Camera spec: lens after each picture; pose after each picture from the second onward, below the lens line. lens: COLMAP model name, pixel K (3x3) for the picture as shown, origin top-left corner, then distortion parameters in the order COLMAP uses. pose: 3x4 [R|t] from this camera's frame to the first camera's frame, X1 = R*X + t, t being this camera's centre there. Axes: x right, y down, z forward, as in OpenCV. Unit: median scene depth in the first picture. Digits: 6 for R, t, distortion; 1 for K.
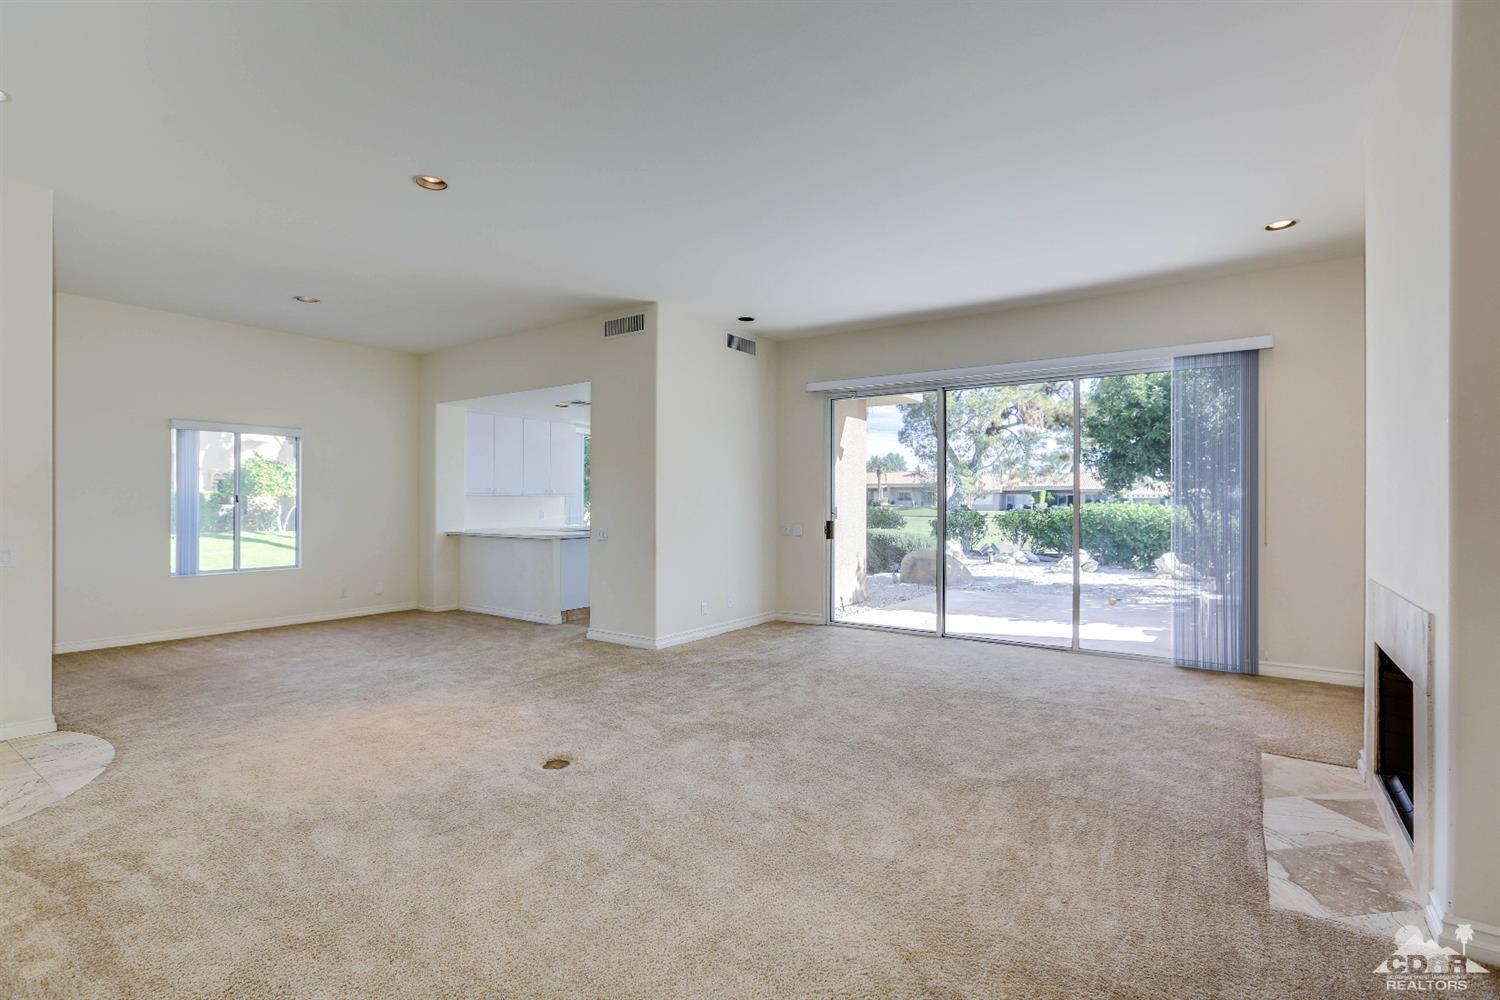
lens RADIAL K [[693.0, 0, 760.5], [0, 693.0, 500.7], [0, 0, 1]] dist [-0.001991, 0.000352]
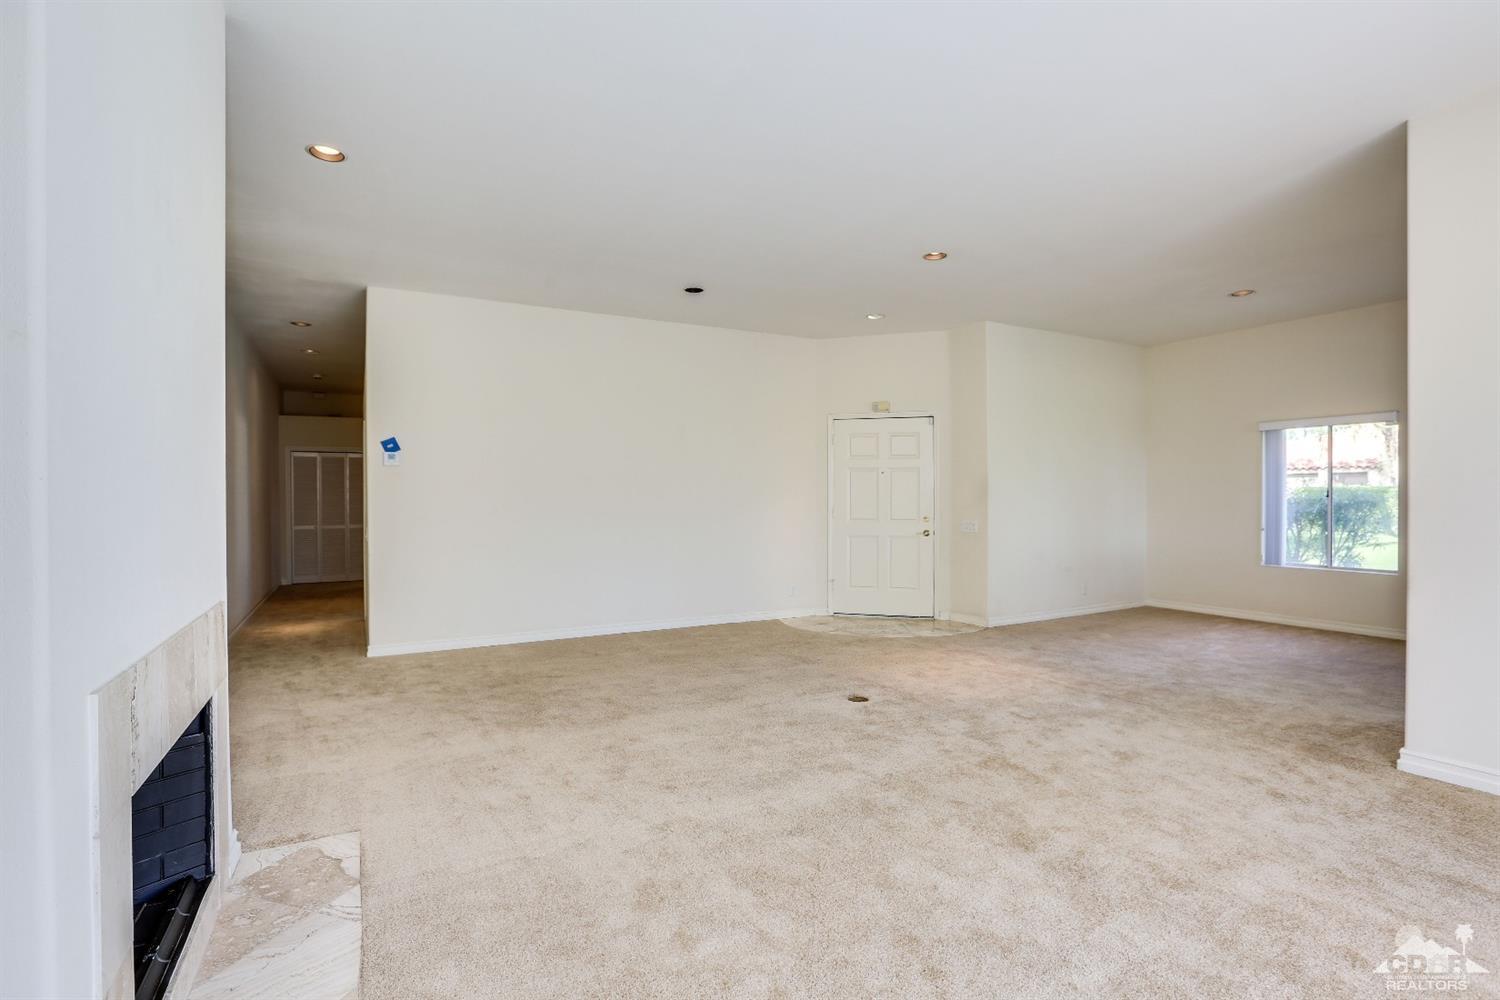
lens RADIAL K [[726.3, 0, 744.7], [0, 726.3, 504.6], [0, 0, 1]] dist [-0.029790, 0.000811]
pose [[-0.460765, -0.000286, -0.887522, 1.328791], [0.002305, 0.999996, -0.001519, 0.014437], [0.887519, -0.002746, -0.460762, 1.879632]]
